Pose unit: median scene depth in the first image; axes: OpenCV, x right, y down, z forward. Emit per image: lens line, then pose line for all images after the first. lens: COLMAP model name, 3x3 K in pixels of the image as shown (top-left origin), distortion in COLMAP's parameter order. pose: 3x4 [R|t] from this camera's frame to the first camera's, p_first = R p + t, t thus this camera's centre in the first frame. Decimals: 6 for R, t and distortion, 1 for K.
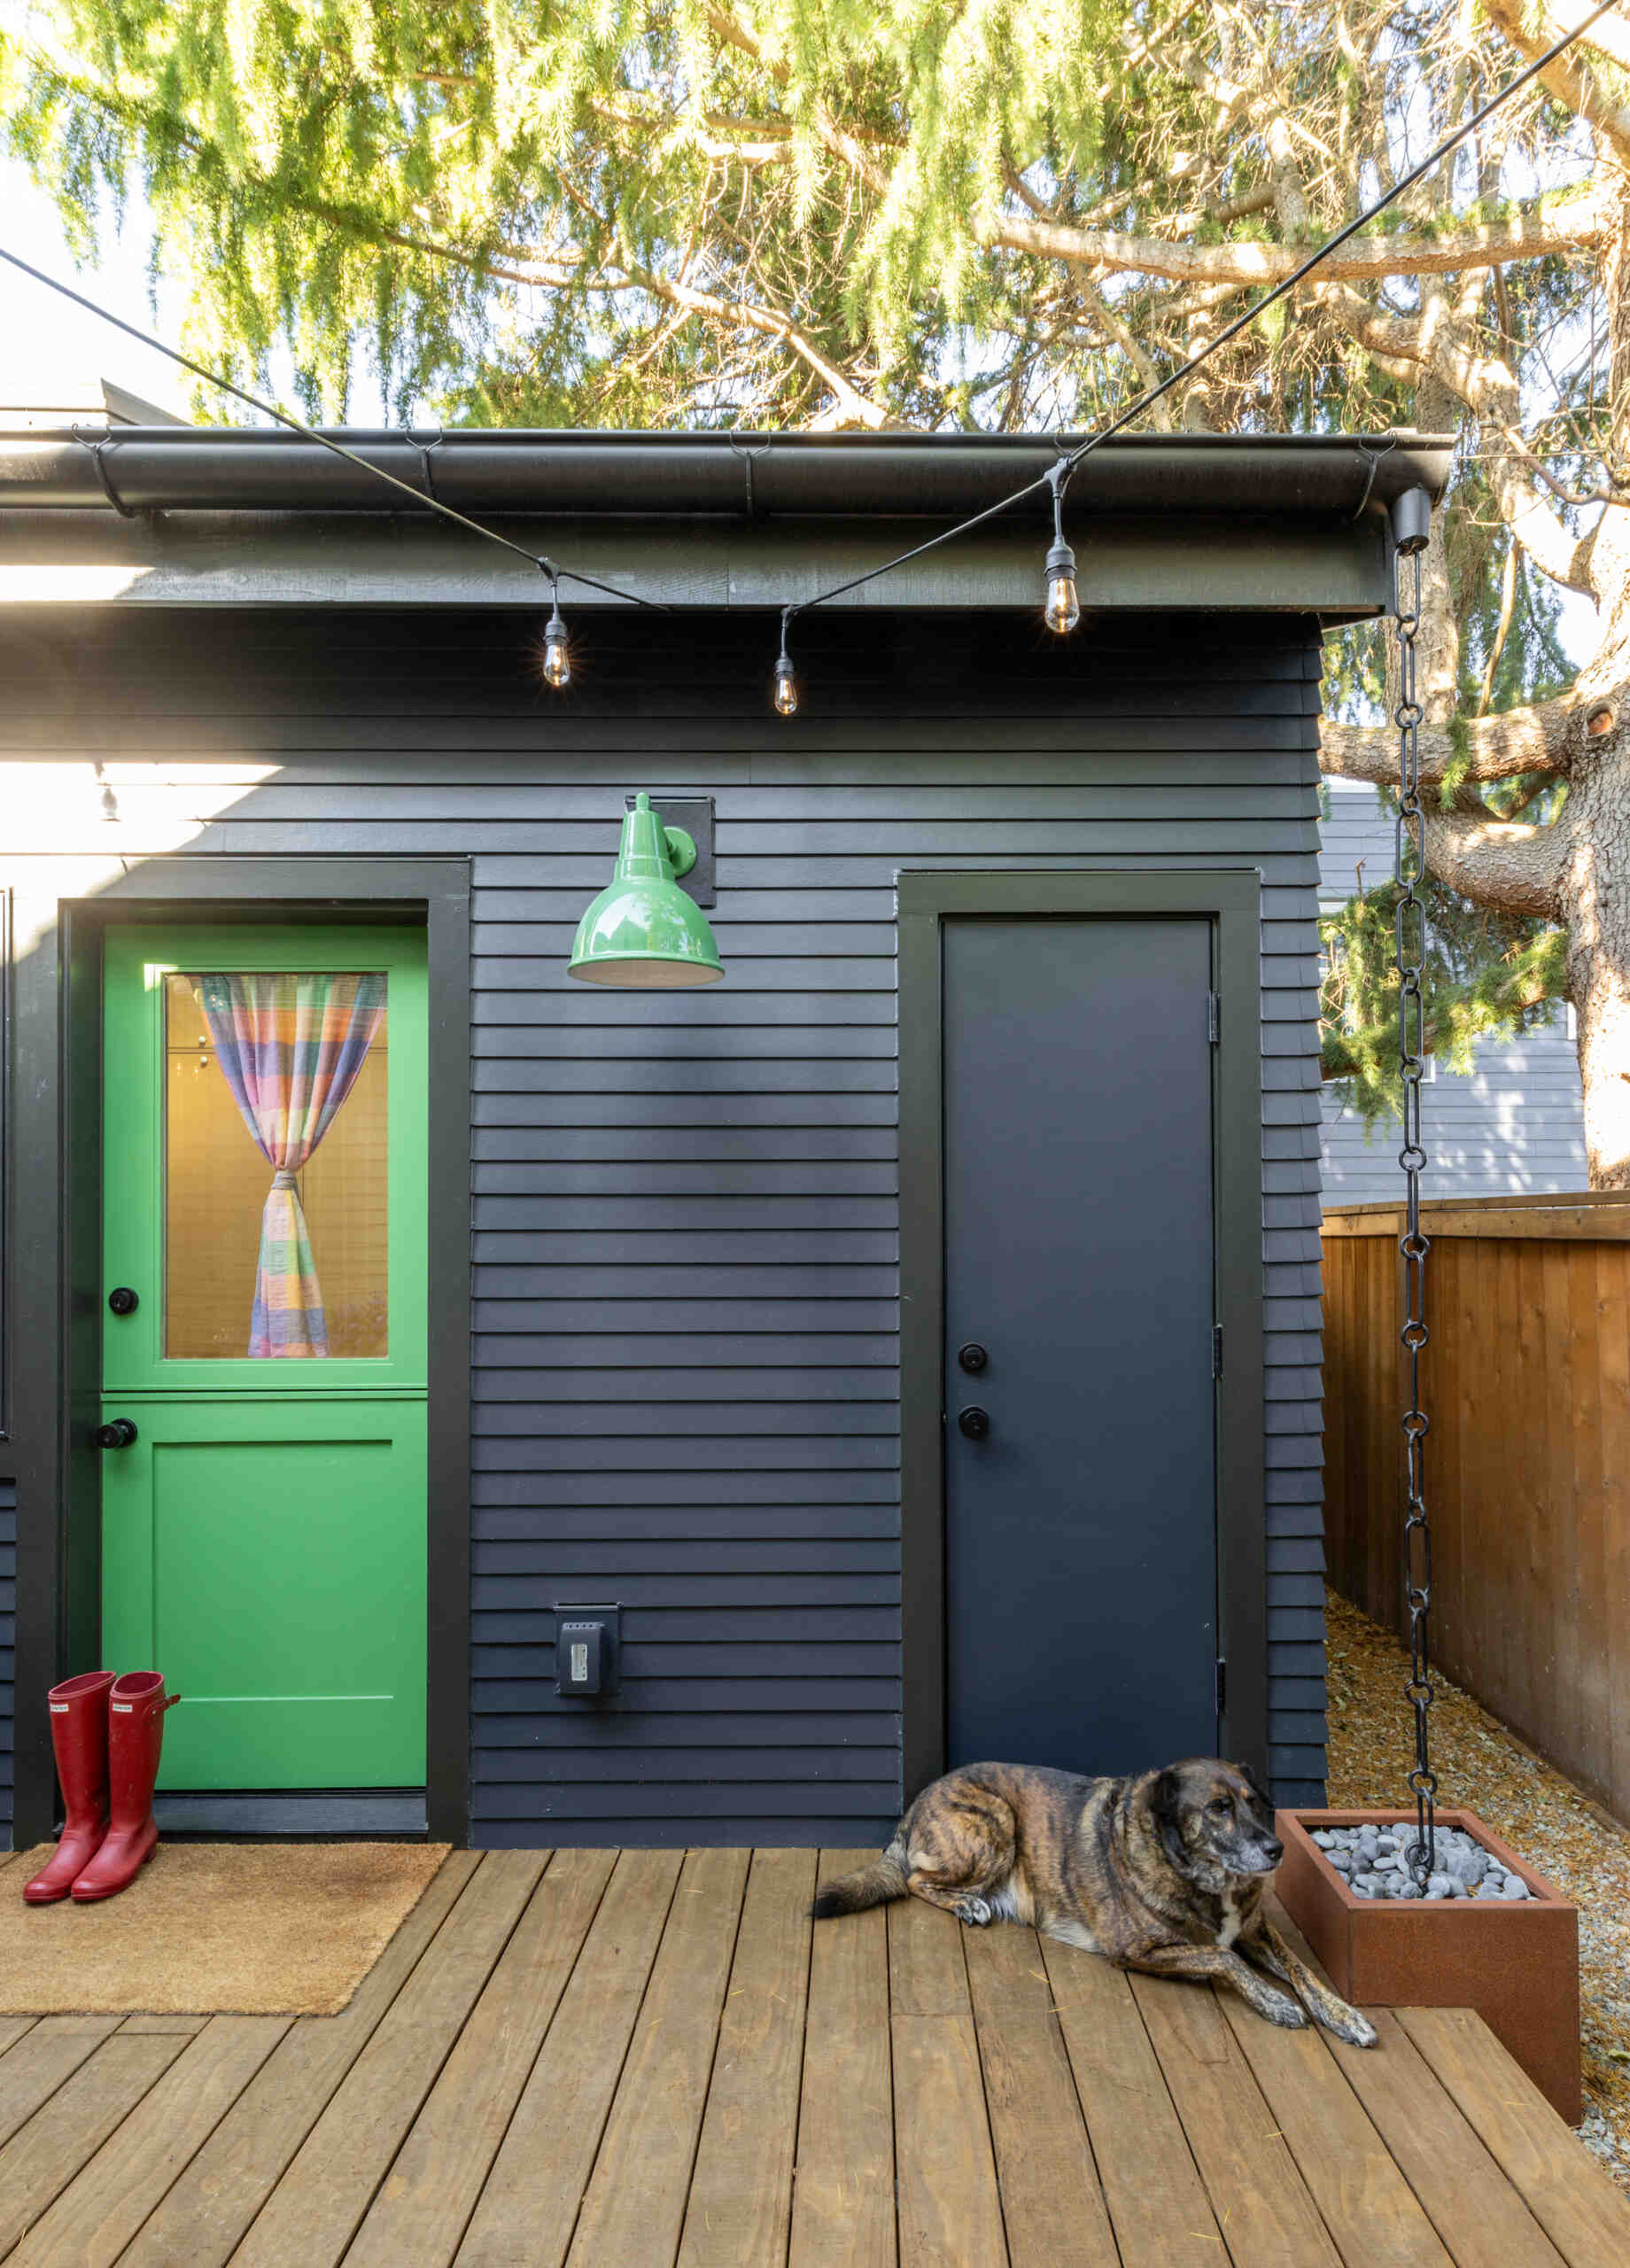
lens RADIAL K [[1250.5, 0, 860.6], [0, 1250.5, 1251.7], [0, 0, 1]] dist [0.003144, 0.000164]
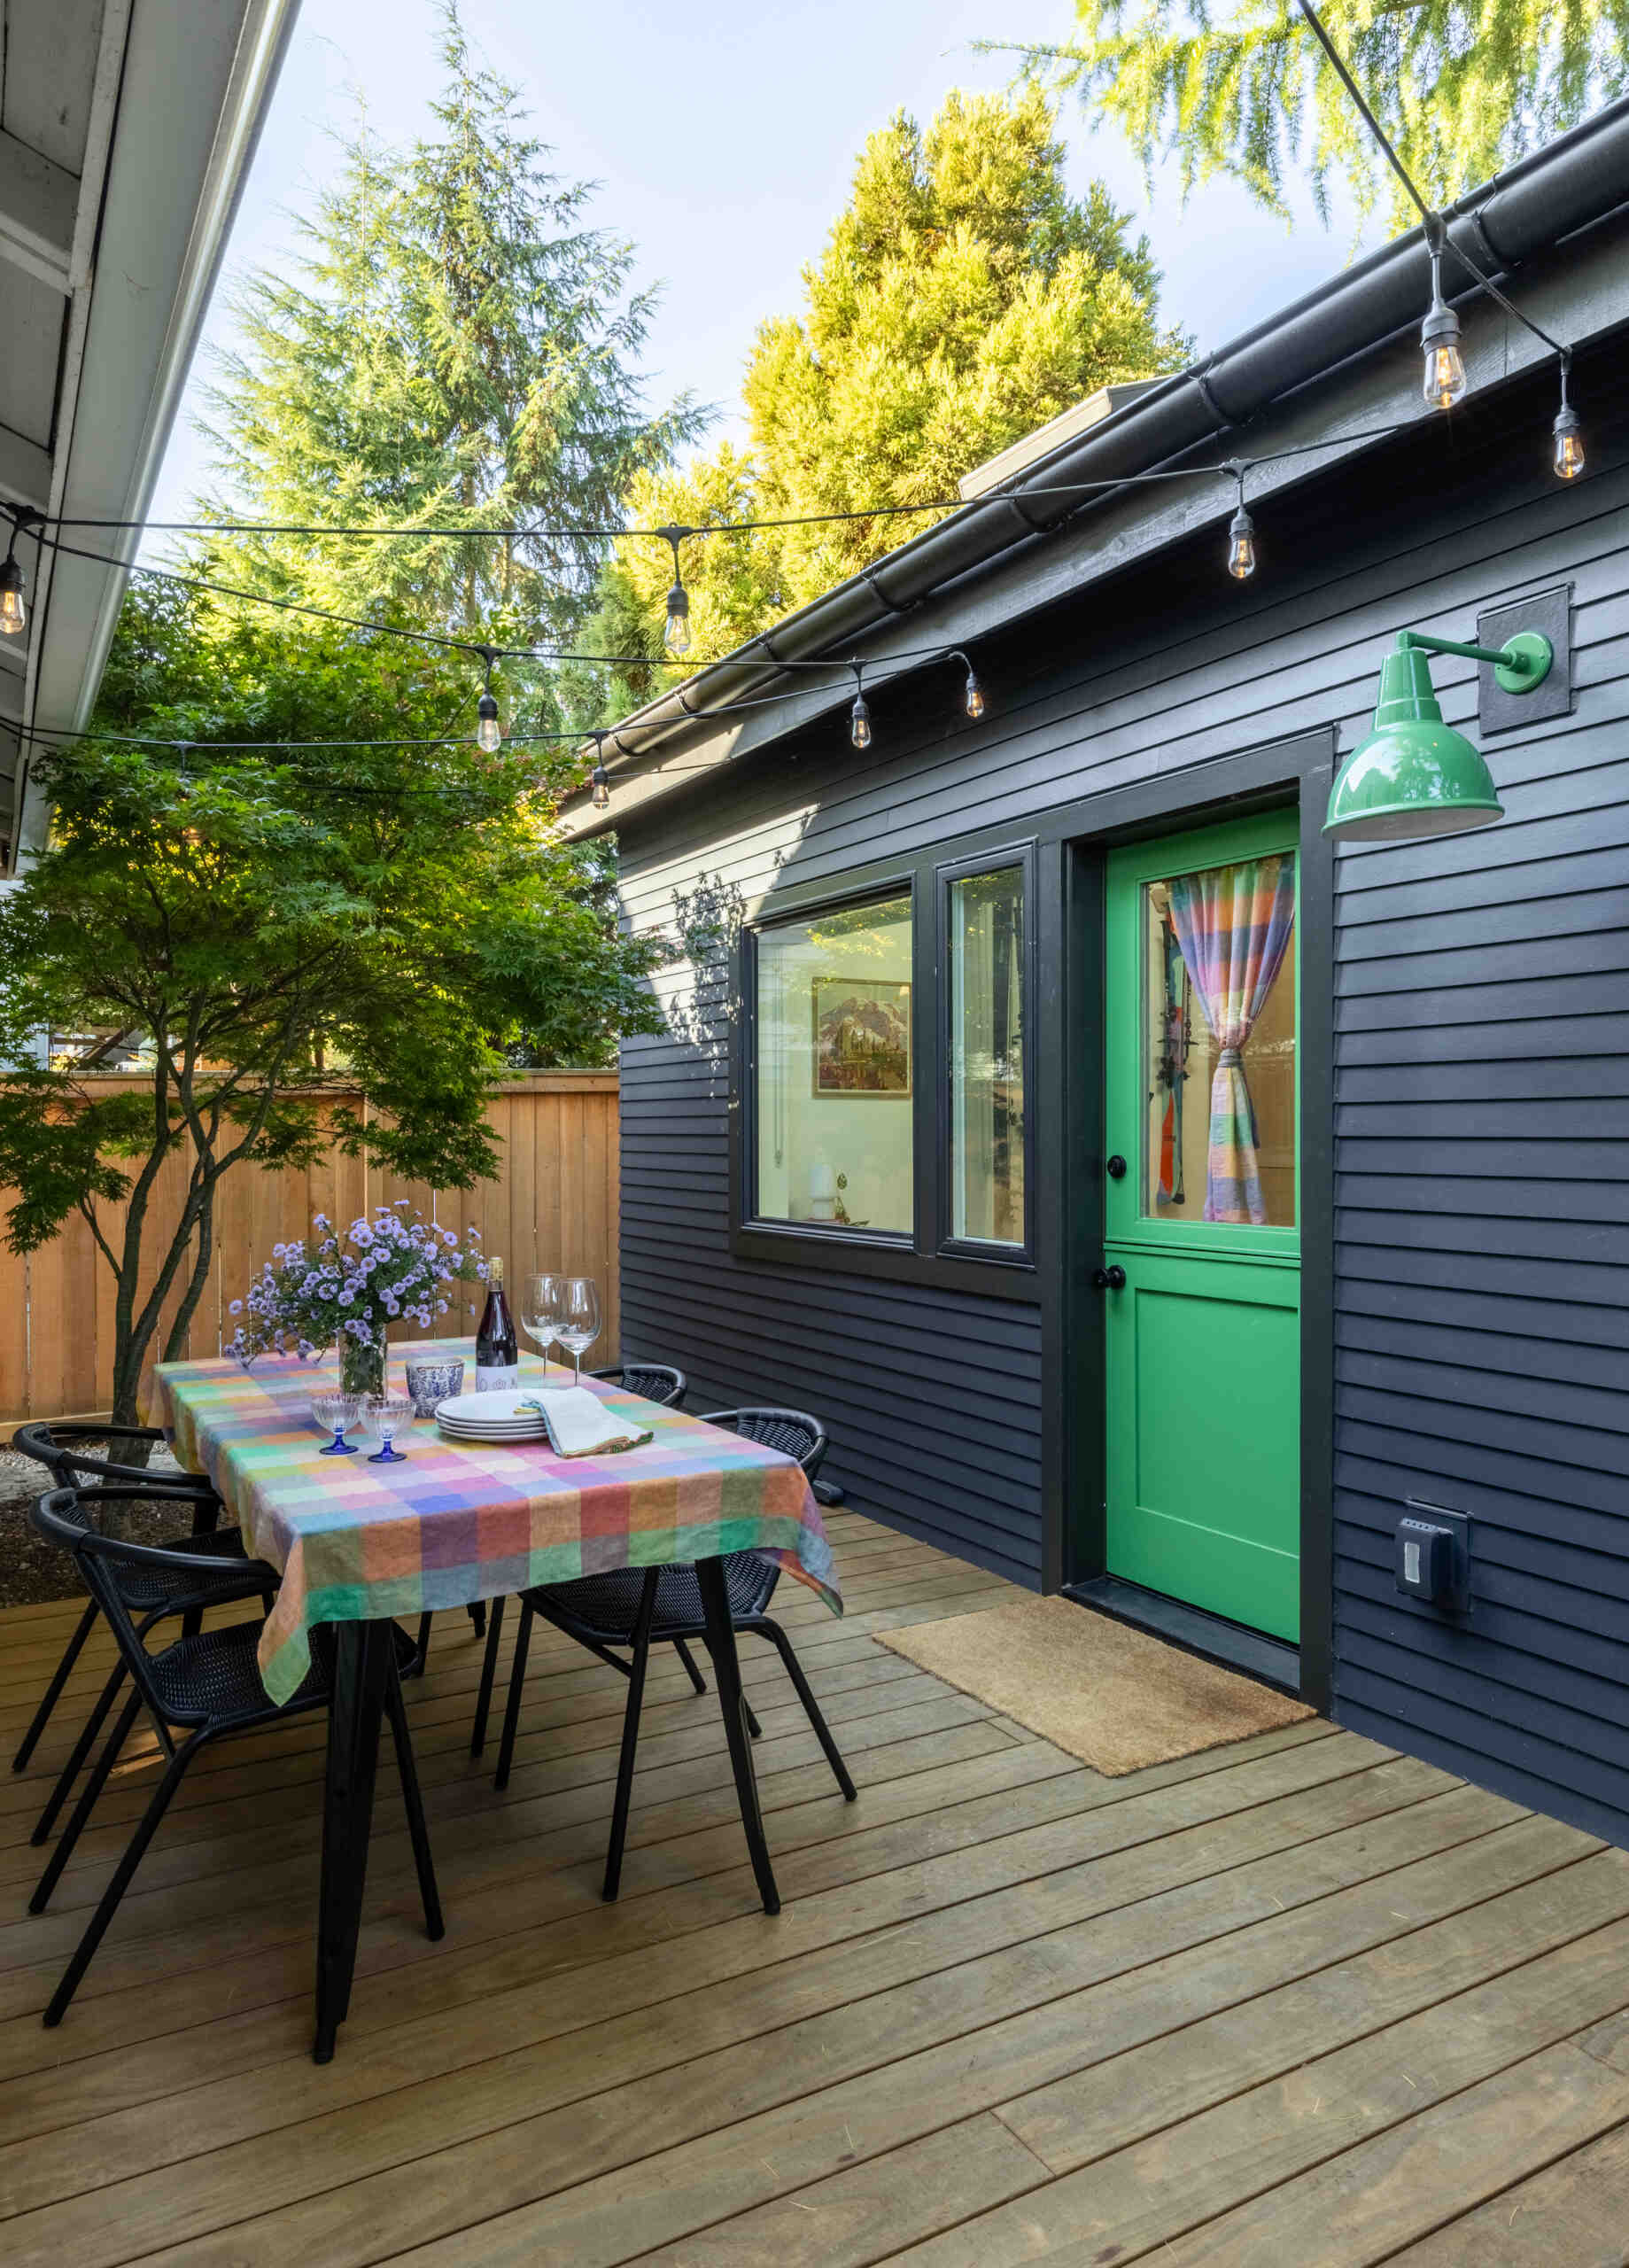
lens RADIAL K [[1435.5, 0, 811.4], [0, 1435.5, 1142.6], [0, 0, 1]] dist [-0.001191, -0.000397]
pose [[0.496651, 0.009077, -0.867903, 0.469156], [0.010126, 0.999817, 0.016251, -0.008784], [0.867891, -0.016859, 0.496468, 0.075740]]
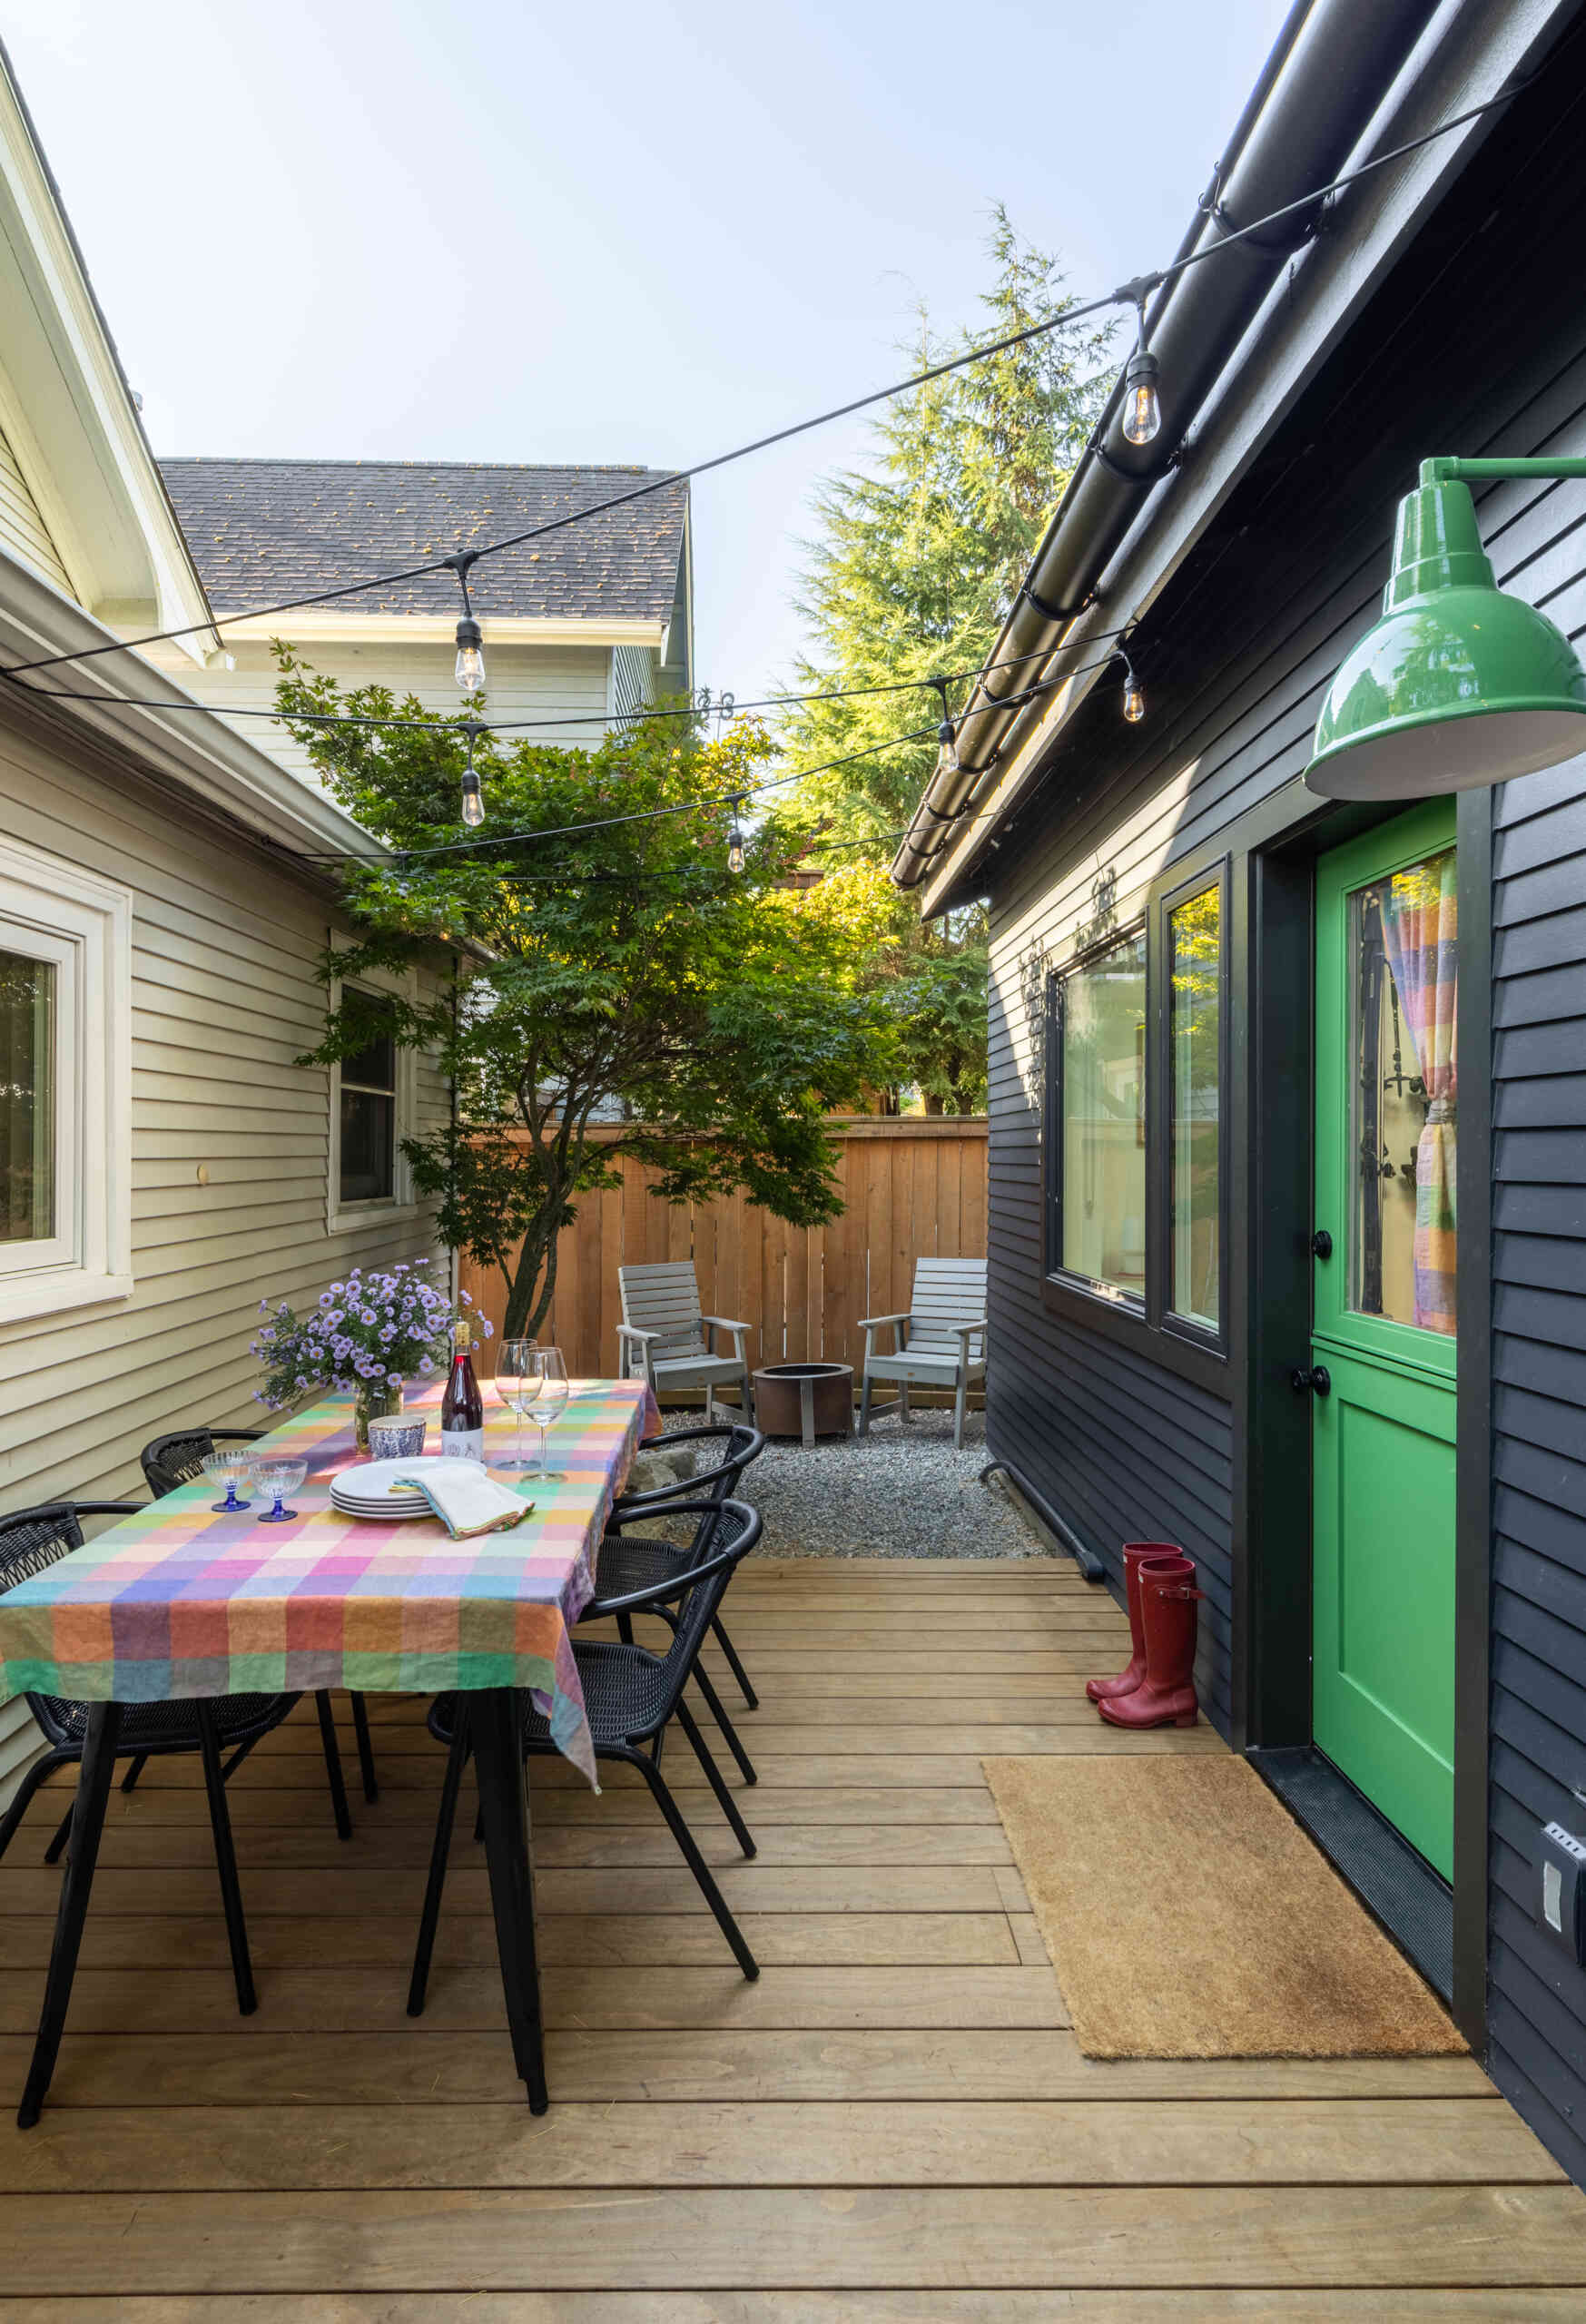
lens RADIAL K [[1194.2, 0, 789.0], [0, 1194.2, 1152.5], [0, 0, 1]] dist [-0.004418, 0.000612]
pose [[0.014343, 0.000691, -0.999897, 0.338430], [0.001772, 0.999998, 0.000717, -0.034478], [0.999896, -0.001783, 0.014342, 0.600995]]
